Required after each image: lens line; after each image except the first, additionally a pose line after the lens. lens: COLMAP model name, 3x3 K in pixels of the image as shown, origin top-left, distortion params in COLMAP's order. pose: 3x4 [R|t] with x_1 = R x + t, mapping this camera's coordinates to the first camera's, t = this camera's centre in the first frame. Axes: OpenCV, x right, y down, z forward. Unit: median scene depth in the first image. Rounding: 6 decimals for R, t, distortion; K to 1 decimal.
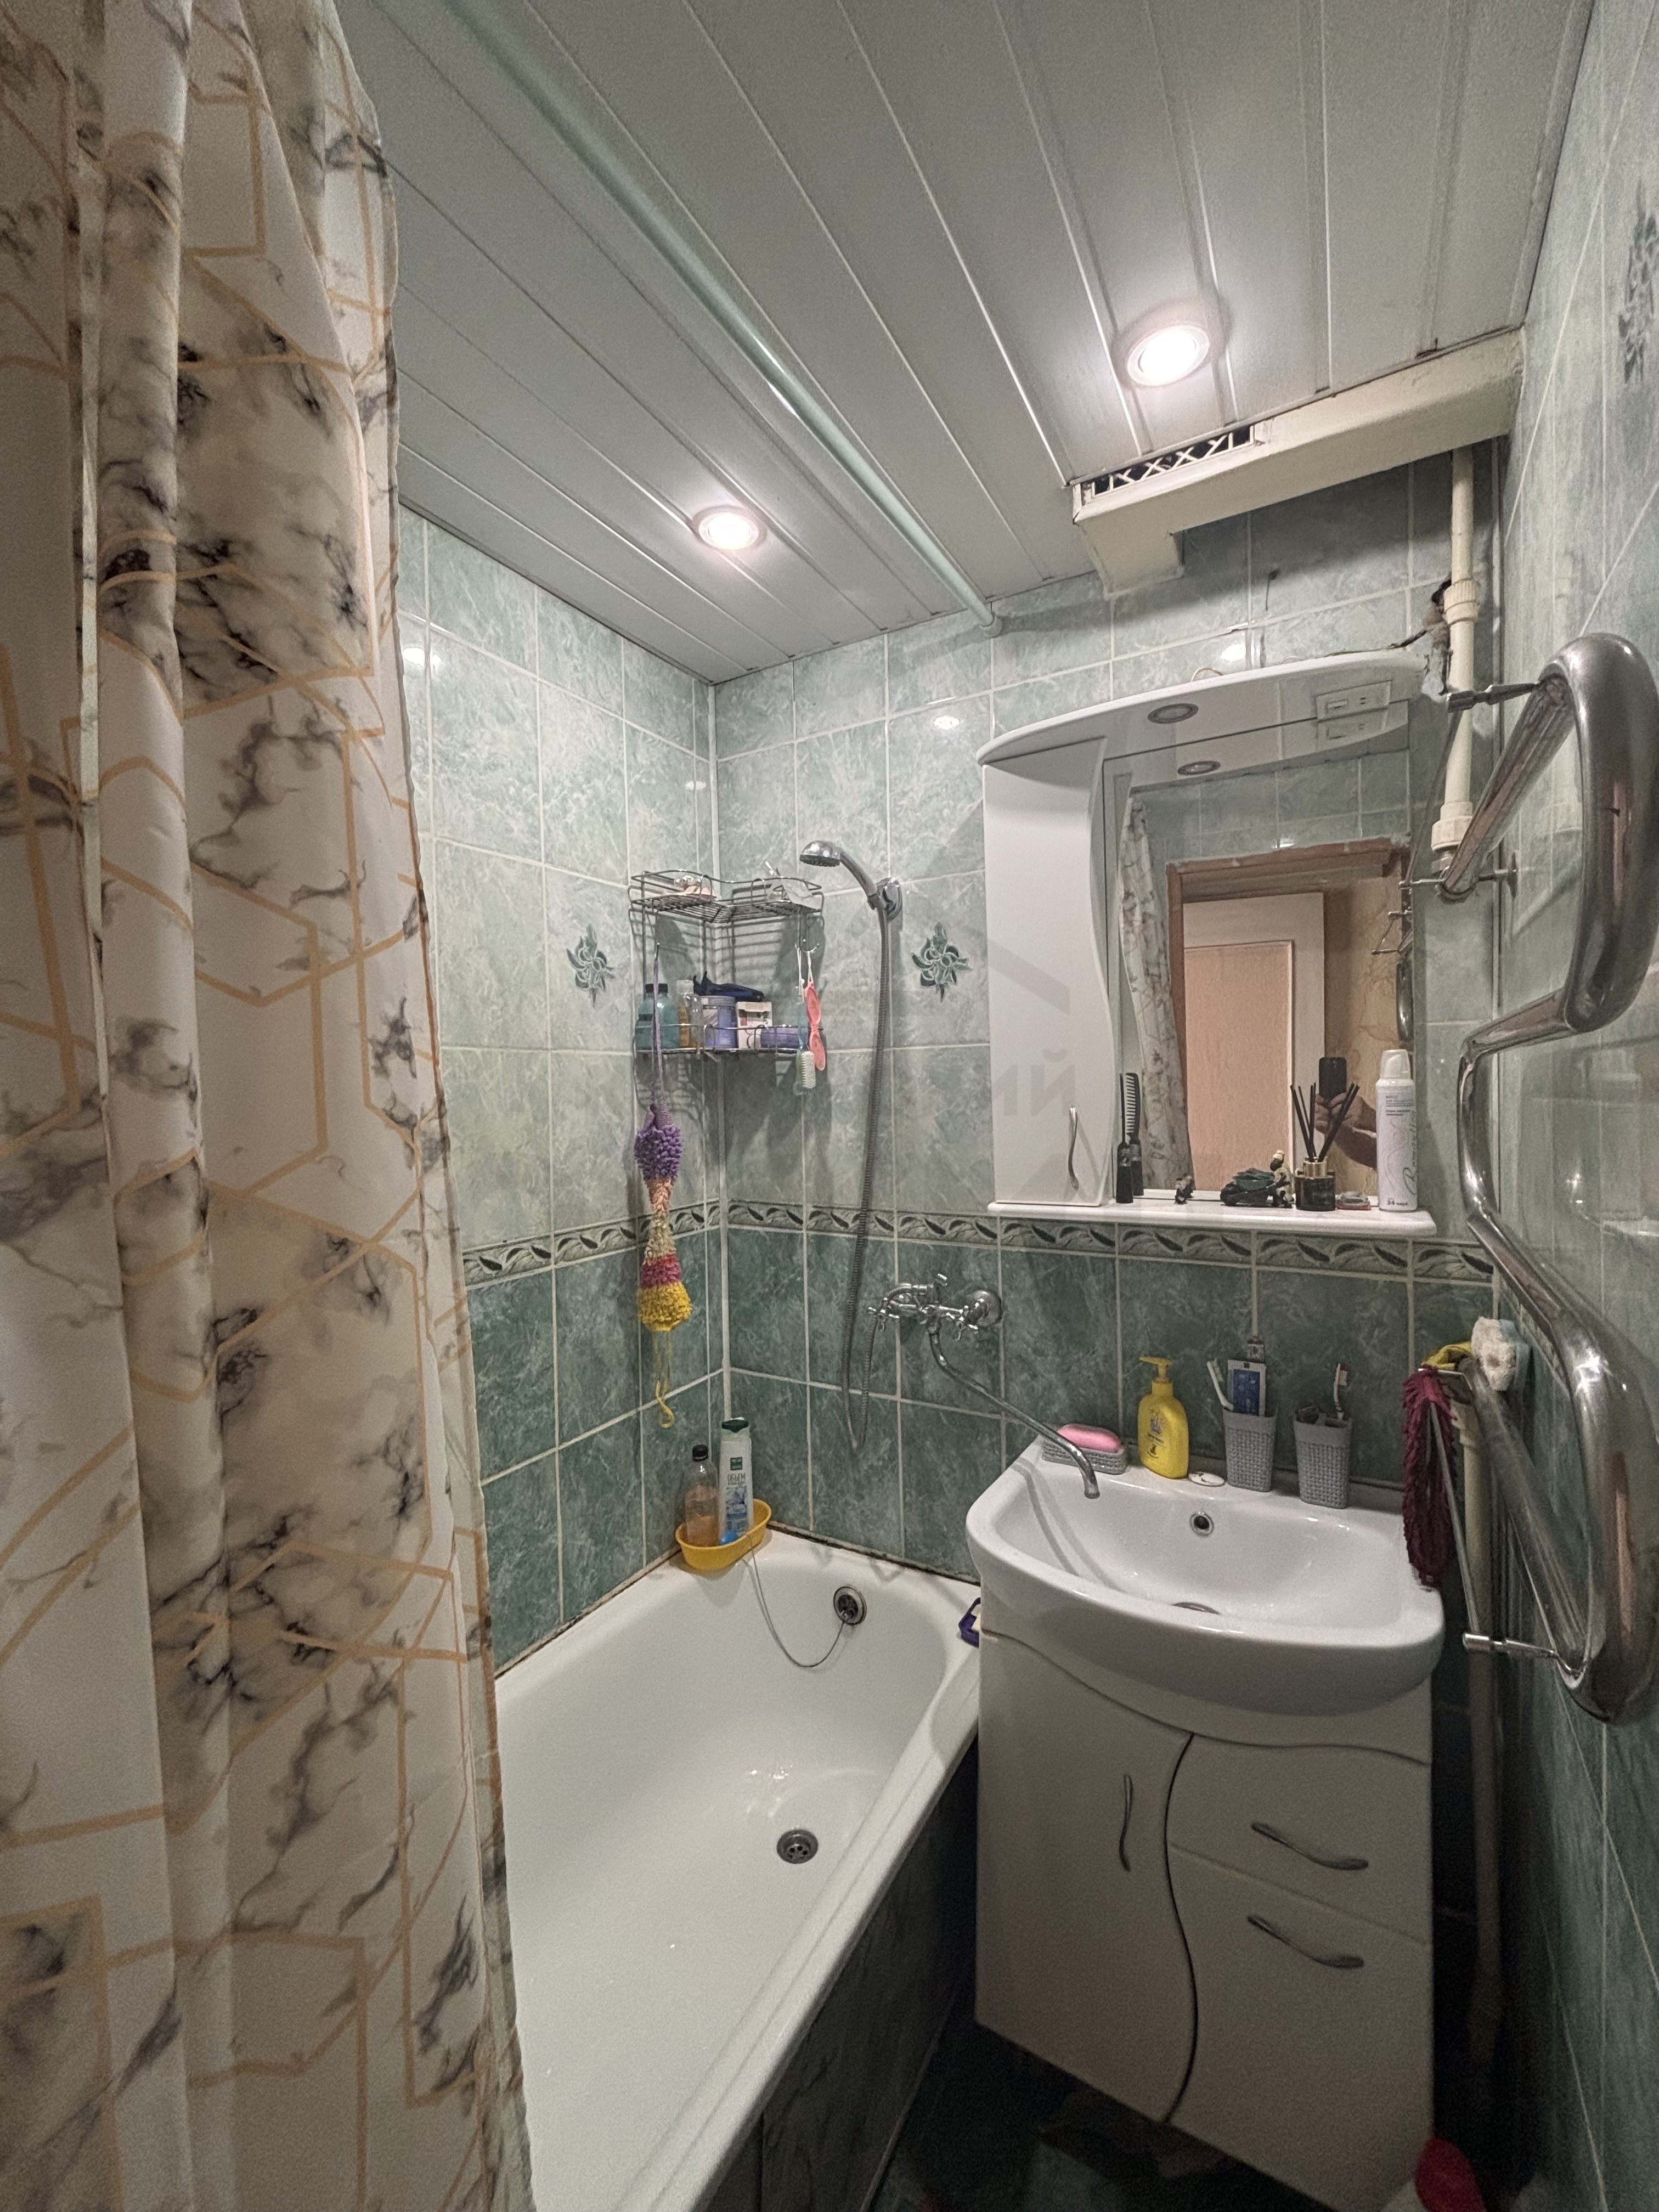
lens RADIAL K [[890.0, 0, 832.2], [0, 890.0, 1113.8], [0, 0, 1]] dist [-0.003226, 0.001523]
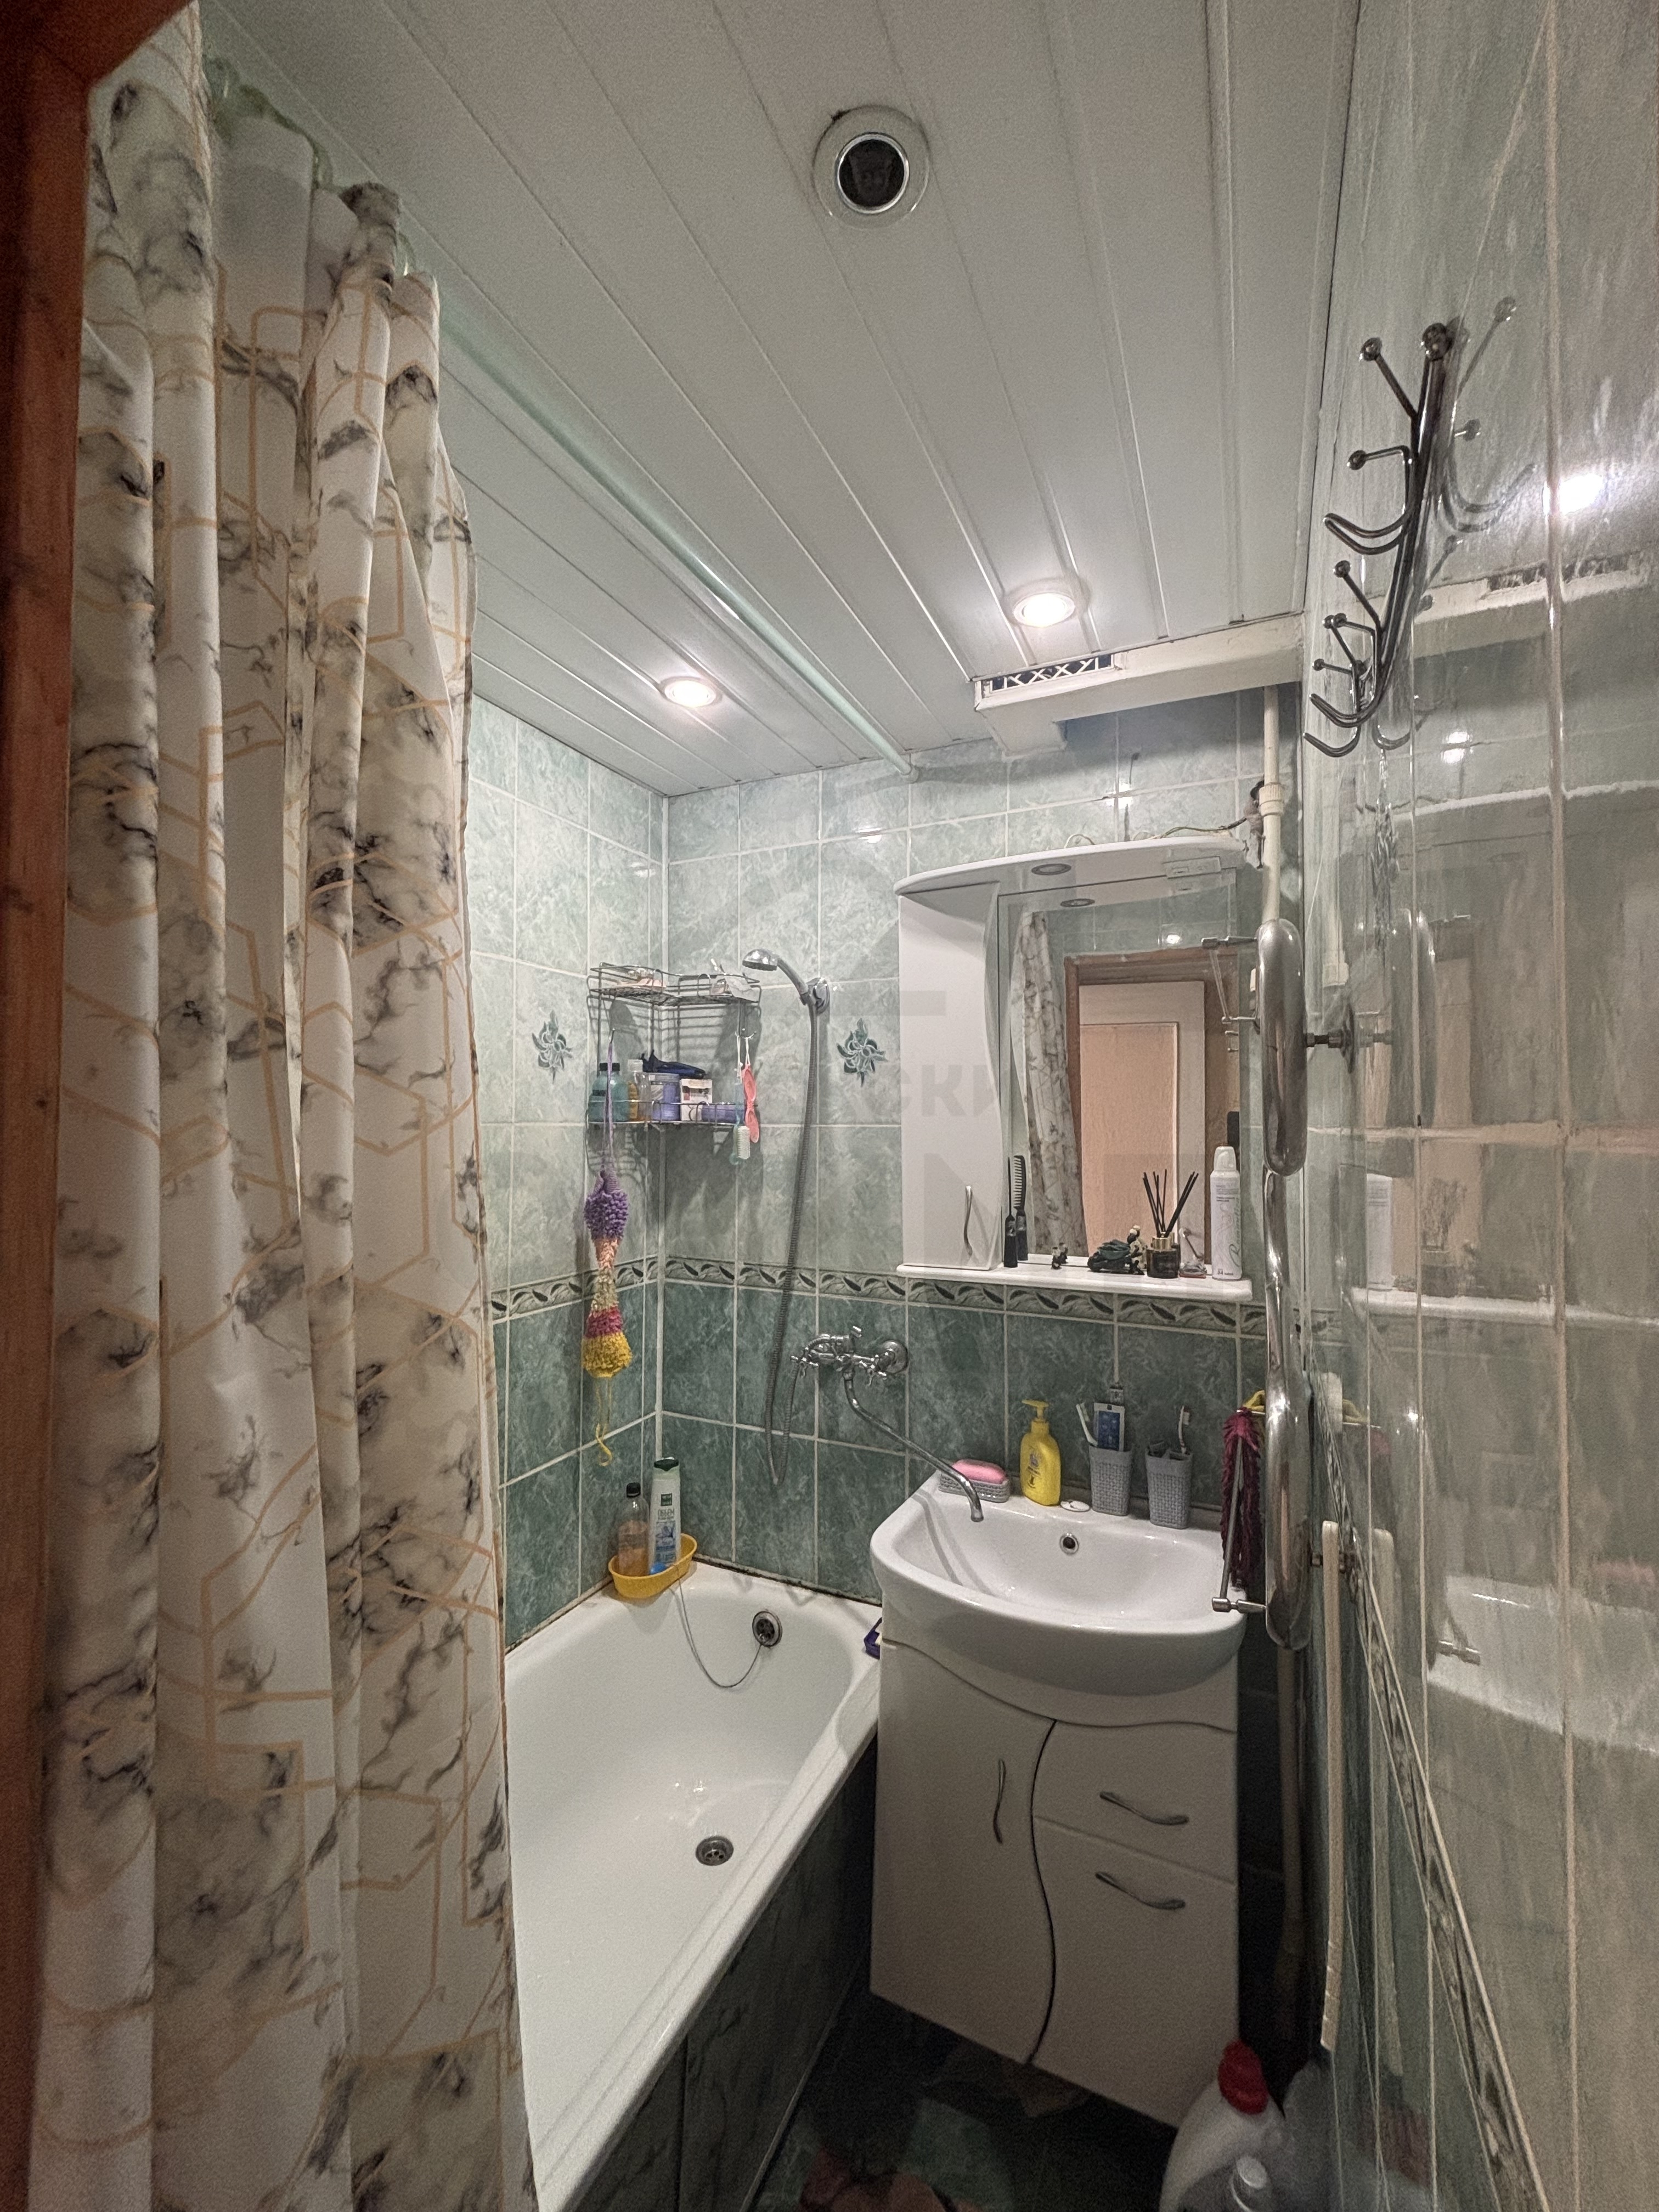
lens RADIAL K [[890.0, 0, 832.4], [0, 890.0, 1110.0], [0, 0, 1]] dist [-0.003226, 0.001523]
pose [[0.996157, 0.027480, 0.083160, -0.013412], [-0.023263, 0.998414, -0.051266, -0.053368], [-0.084437, 0.049134, 0.995217, -0.205004]]
